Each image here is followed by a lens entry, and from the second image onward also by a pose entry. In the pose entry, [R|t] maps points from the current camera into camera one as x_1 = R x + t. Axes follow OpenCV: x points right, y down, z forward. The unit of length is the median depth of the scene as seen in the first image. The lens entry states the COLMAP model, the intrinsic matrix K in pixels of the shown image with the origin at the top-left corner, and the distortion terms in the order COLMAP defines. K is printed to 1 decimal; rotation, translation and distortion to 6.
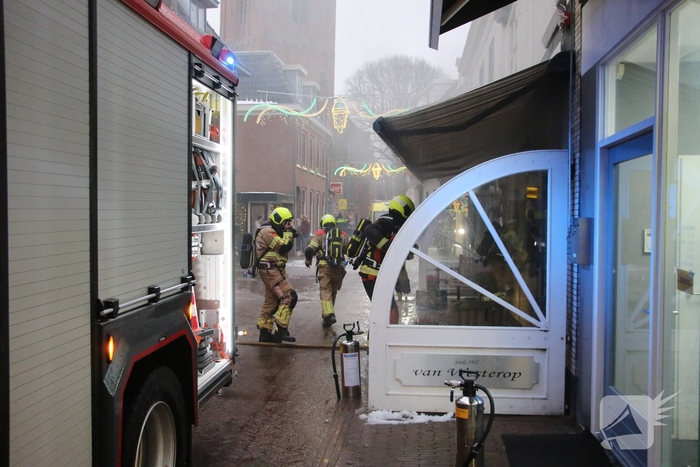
lens RADIAL K [[548.2, 0, 350.0], [0, 548.2, 233.5], [0, 0, 1]] dist [-0.002556, 0.001807]
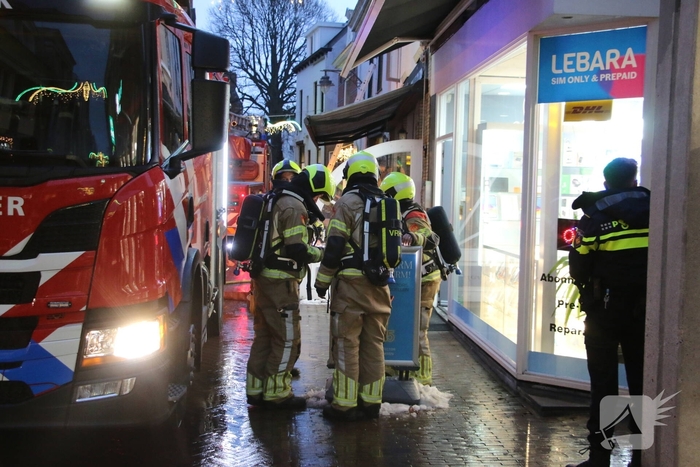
lens RADIAL K [[958.3, 0, 350.0], [0, 958.3, 233.5], [0, 0, 1]] dist [0.036203, 0.045512]
pose [[0.984940, 0.010697, 0.172566, -0.306198], [-0.017034, 0.999232, 0.035283, 0.031127], [-0.172056, -0.037691, 0.984366, -1.791220]]
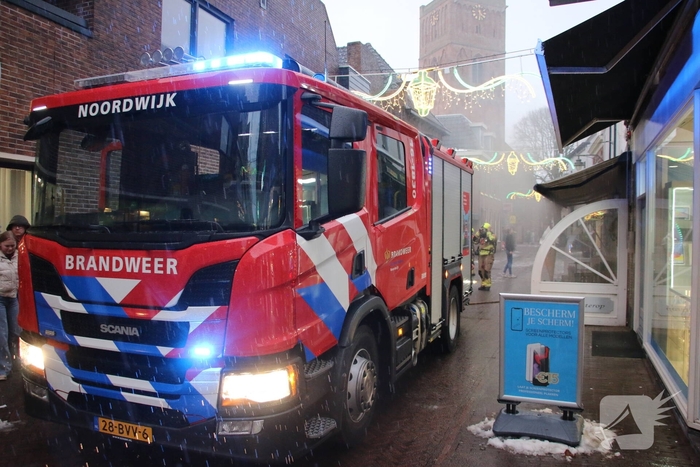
lens RADIAL K [[566.1, 0, 350.0], [0, 566.1, 233.5], [0, 0, 1]] dist [-0.118321, 0.001959]
pose [[0.959879, 0.000076, -0.280416, -0.029733], [-0.003300, 0.999934, -0.011022, 0.006714], [0.280396, 0.011505, 0.959815, -1.285126]]
